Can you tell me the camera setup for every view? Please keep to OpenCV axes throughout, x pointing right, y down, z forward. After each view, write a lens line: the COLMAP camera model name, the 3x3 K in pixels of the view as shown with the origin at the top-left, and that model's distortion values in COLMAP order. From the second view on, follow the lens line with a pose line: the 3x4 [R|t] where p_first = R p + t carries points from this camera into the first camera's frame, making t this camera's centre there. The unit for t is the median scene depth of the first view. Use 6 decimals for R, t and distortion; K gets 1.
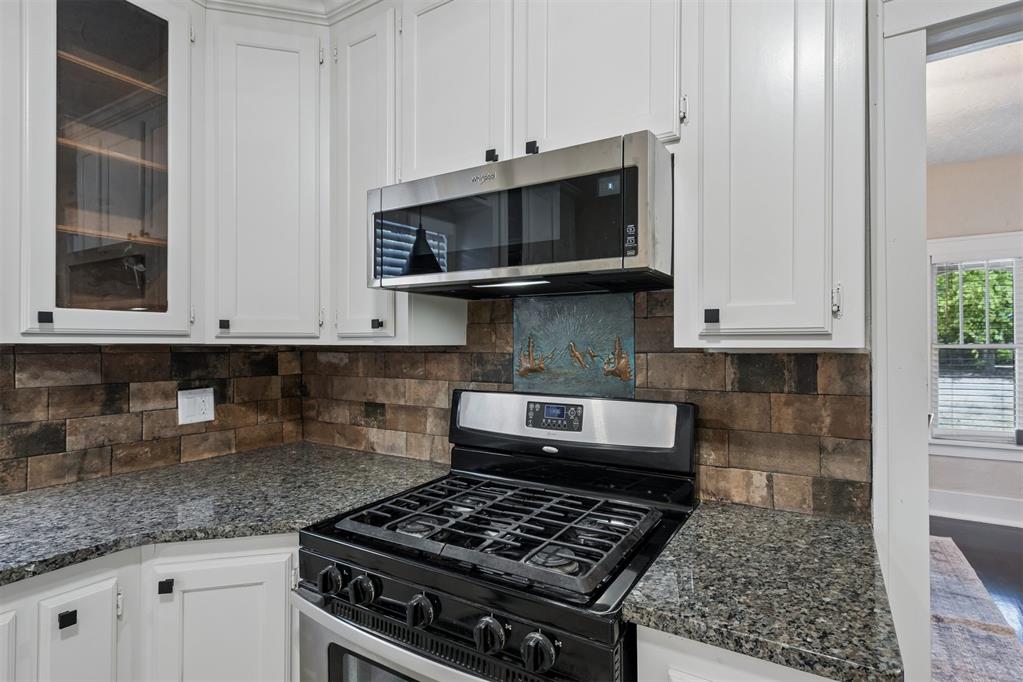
lens RADIAL K [[517.6, 0, 509.1], [0, 517.6, 342.8], [0, 0, 1]] dist [0.004507, 0.001088]
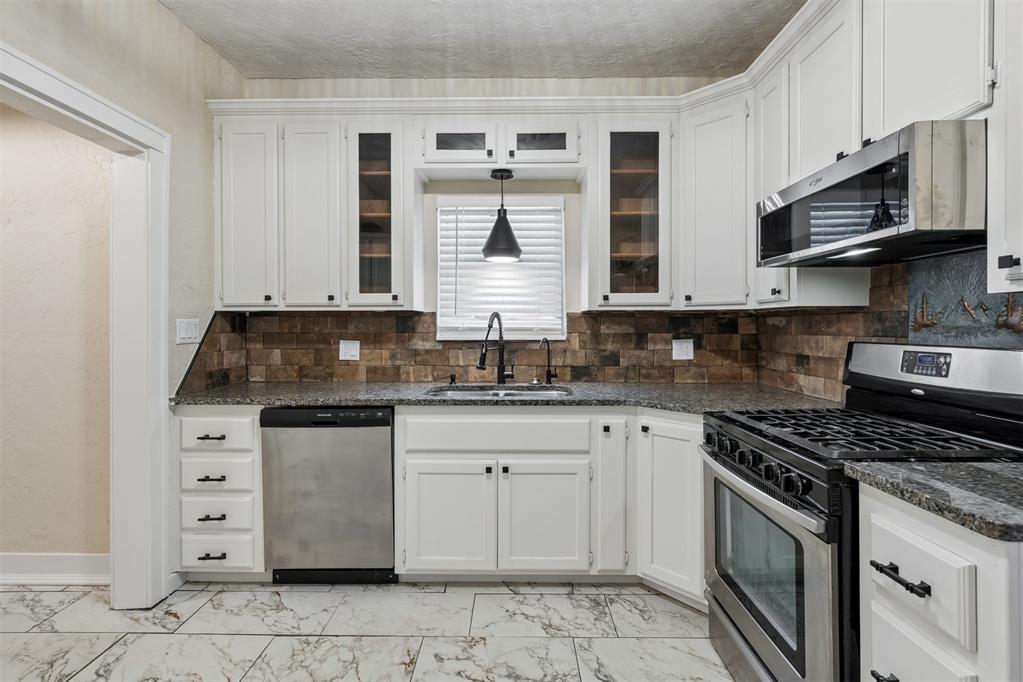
lens RADIAL K [[469.3, 0, 510.7], [0, 469.3, 332.2], [0, 0, 1]] dist [-0.004543, 0.000422]
pose [[0.514716, 0.009604, -0.857307, 0.435297], [0.004332, 0.999895, 0.013803, 0.049191], [0.857350, -0.010819, 0.514621, -0.259284]]
